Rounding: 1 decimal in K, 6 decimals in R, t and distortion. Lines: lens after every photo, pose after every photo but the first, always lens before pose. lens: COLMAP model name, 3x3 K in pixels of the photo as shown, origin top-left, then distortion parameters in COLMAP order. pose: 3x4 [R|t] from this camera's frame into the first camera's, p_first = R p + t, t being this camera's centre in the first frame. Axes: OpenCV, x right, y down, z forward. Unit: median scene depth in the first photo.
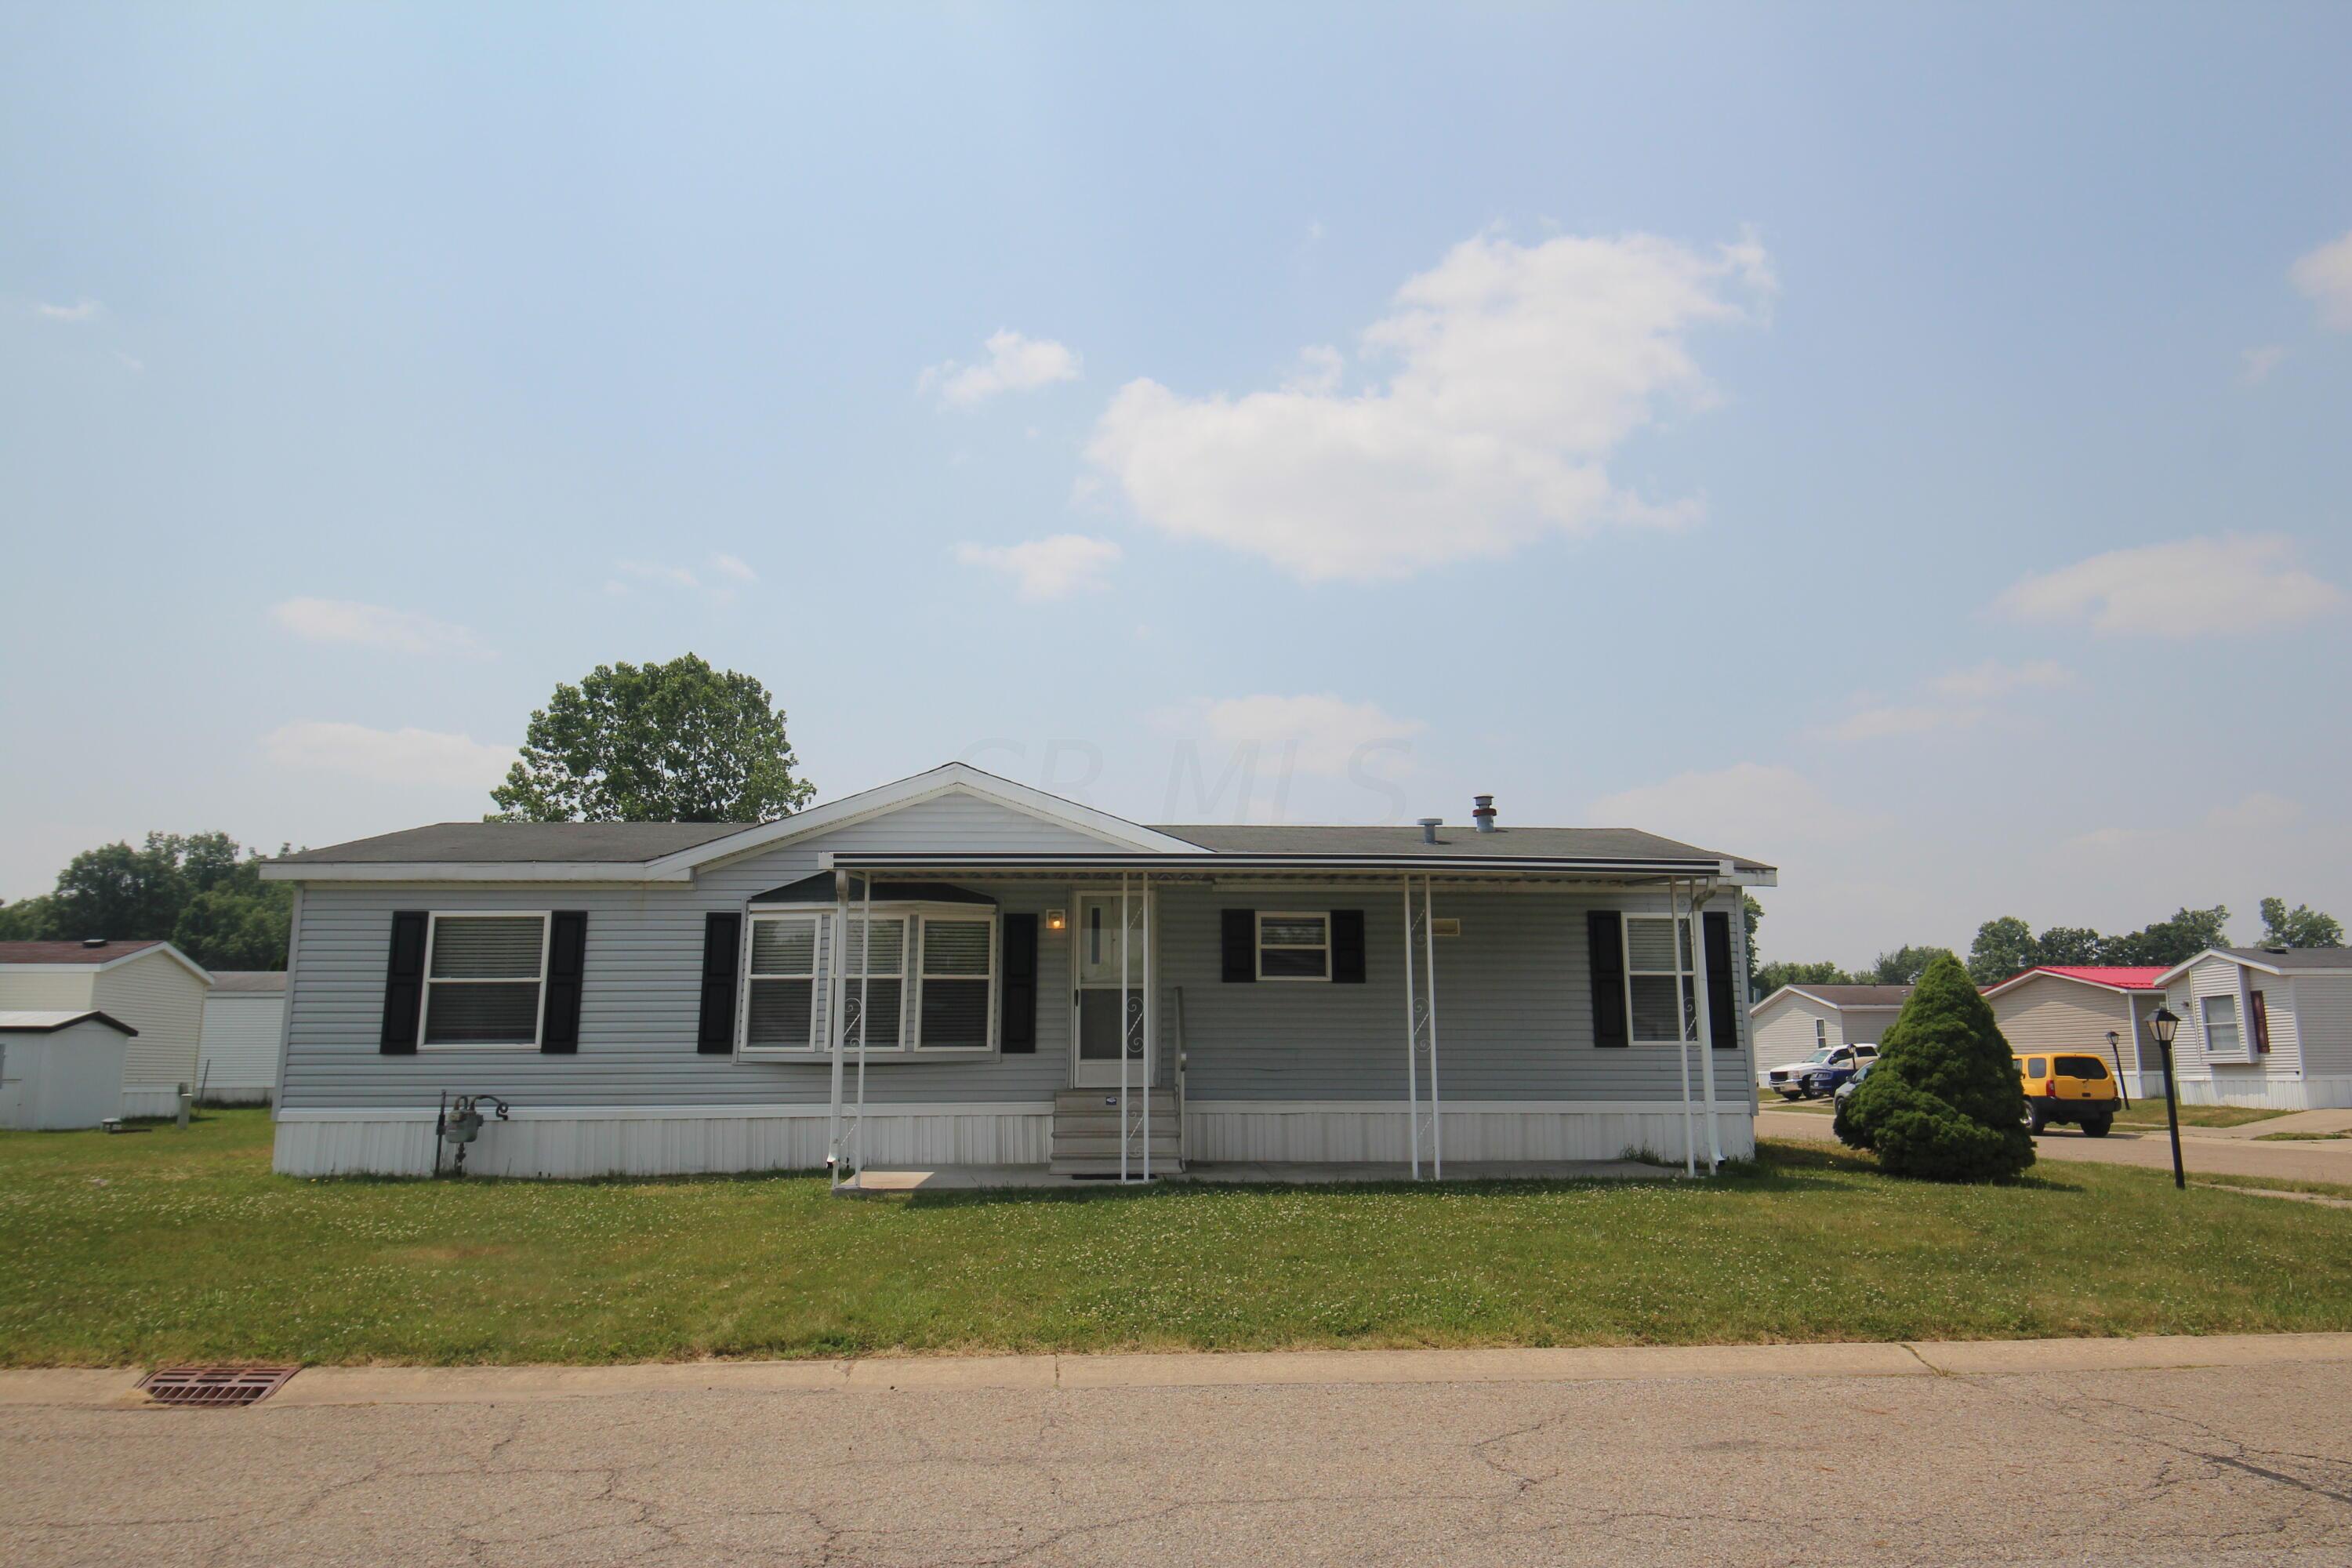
lens RADIAL K [[1483.9, 0, 1176.0], [0, 1483.9, 784.0], [0, 0, 1]] dist [0.047531, -0.060393]
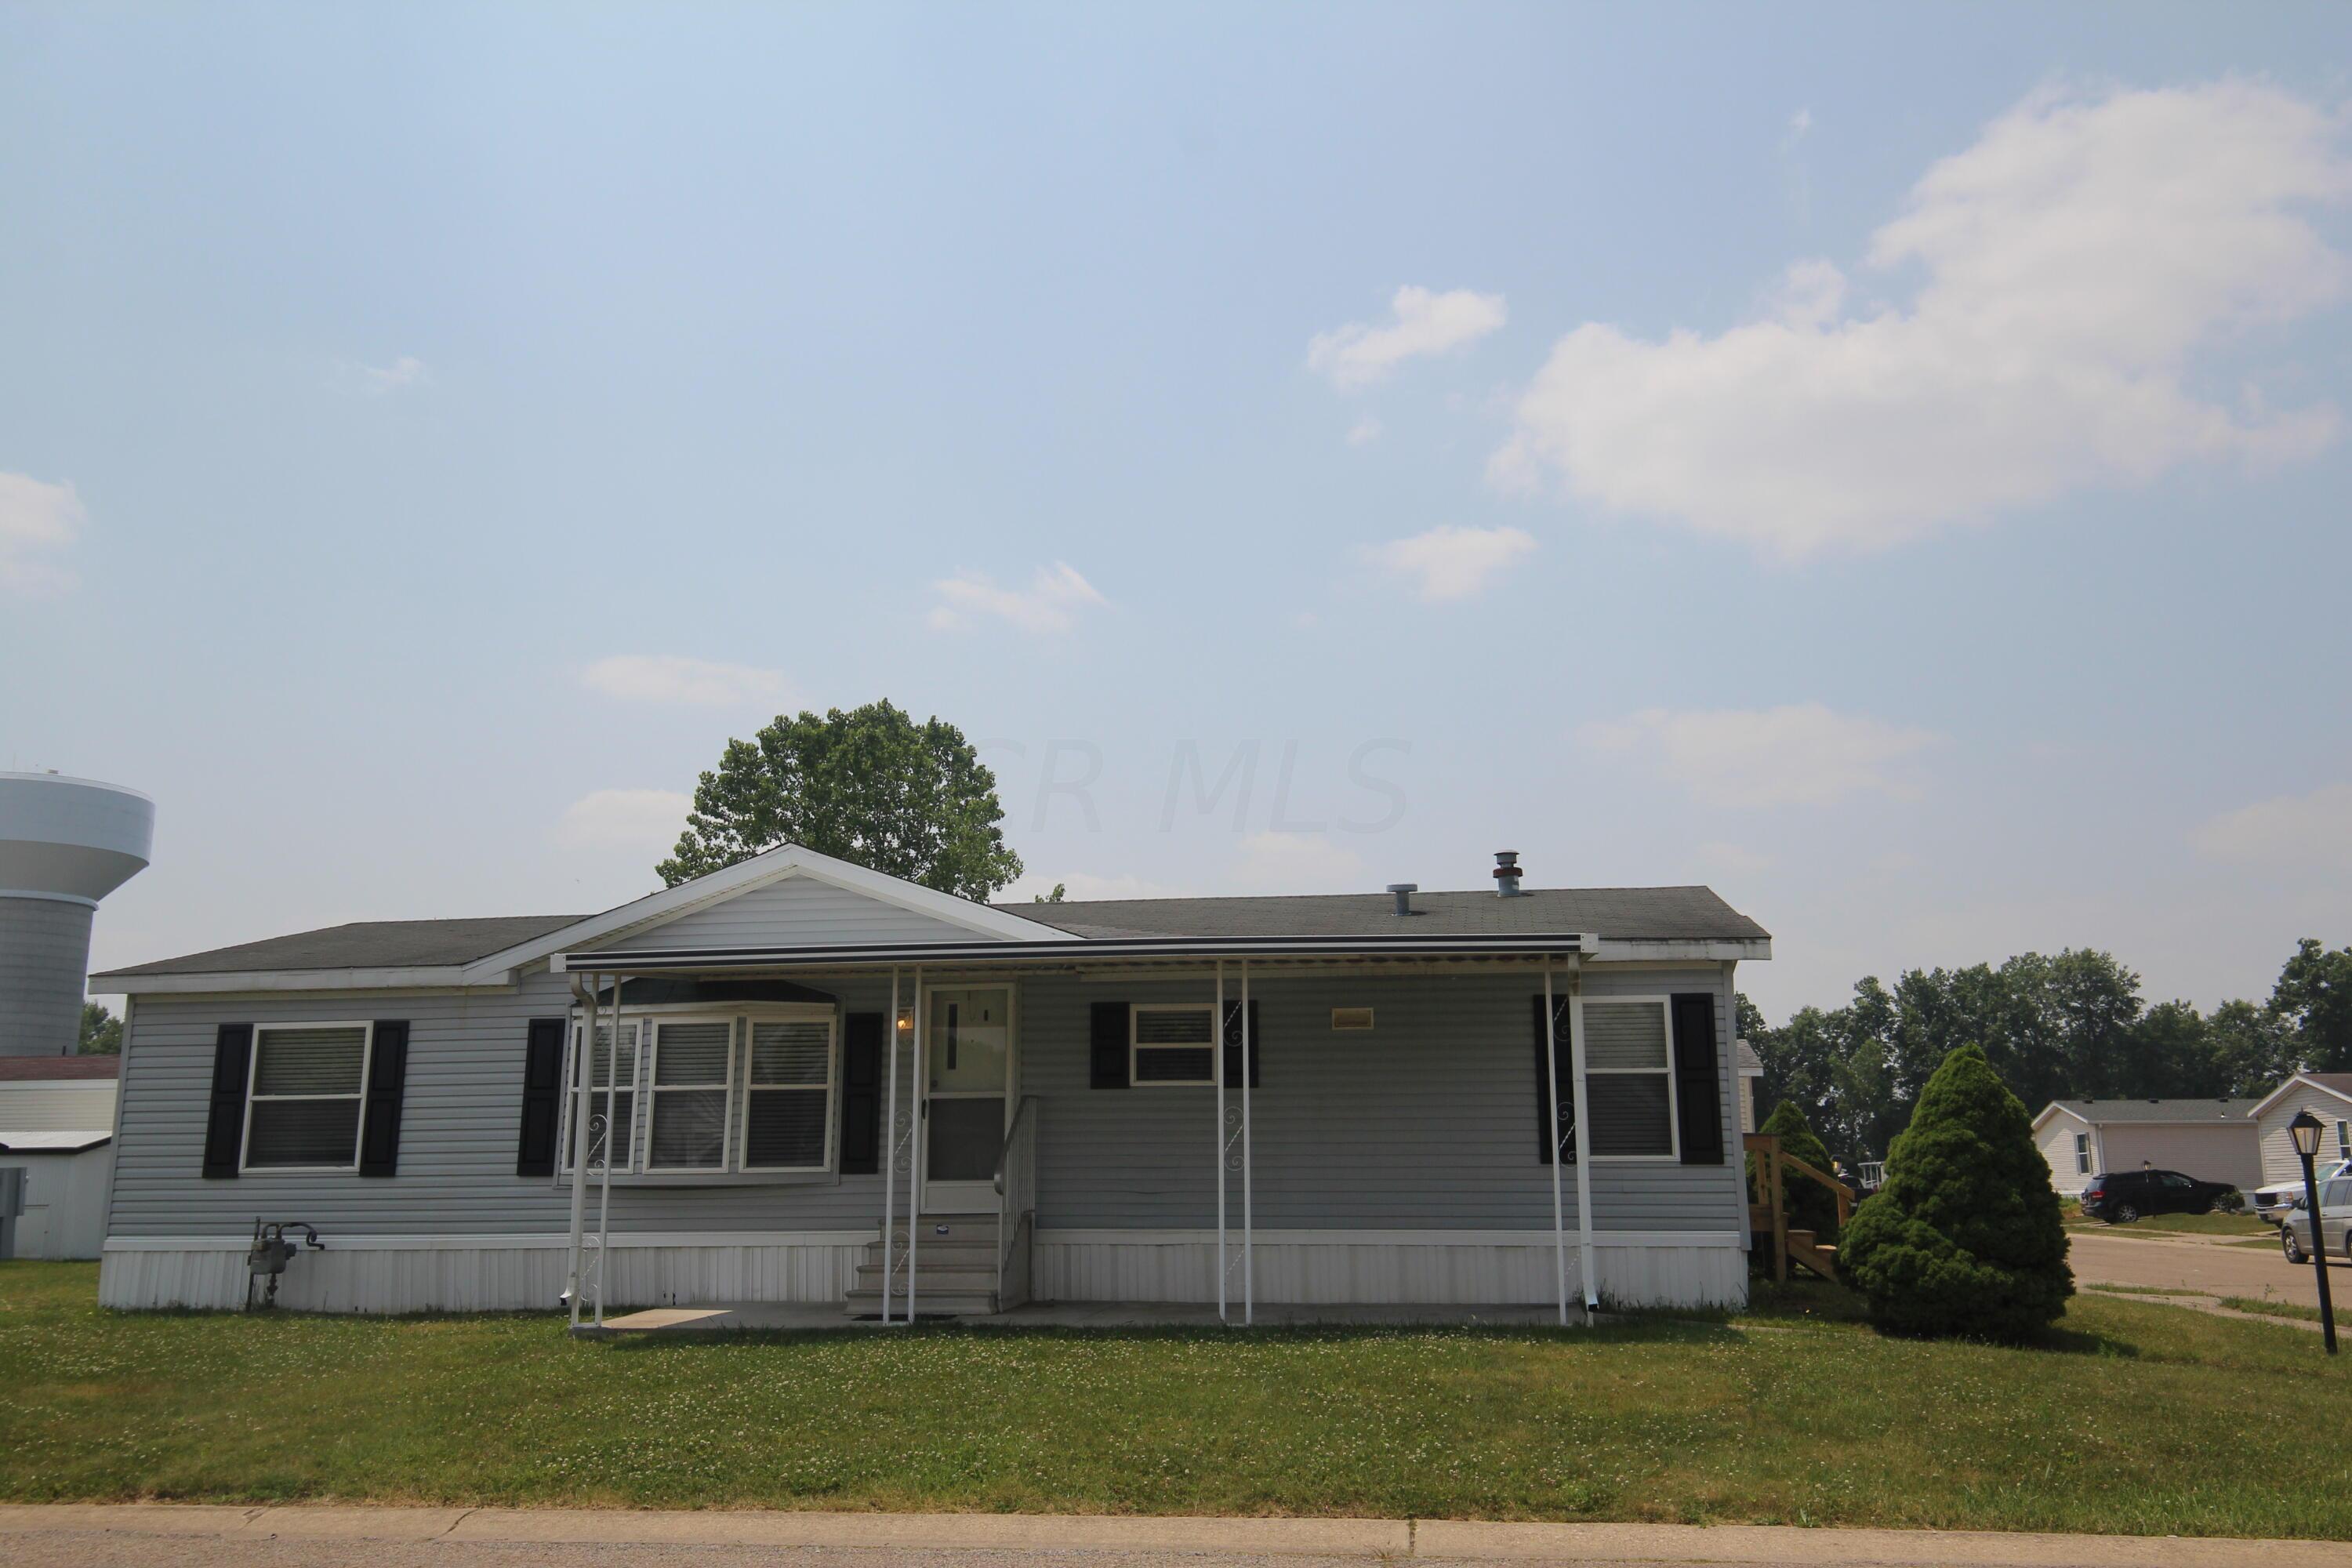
lens RADIAL K [[1858.3, 0, 1223.9], [0, 1858.3, 780.2], [0, 0, 1]] dist [0.057564, -0.057394]
pose [[0.980958, -0.042599, -0.189492, 0.325418], [0.037892, 0.998878, -0.028397, -0.010454], [0.190489, 0.020676, 0.981472, -0.037929]]
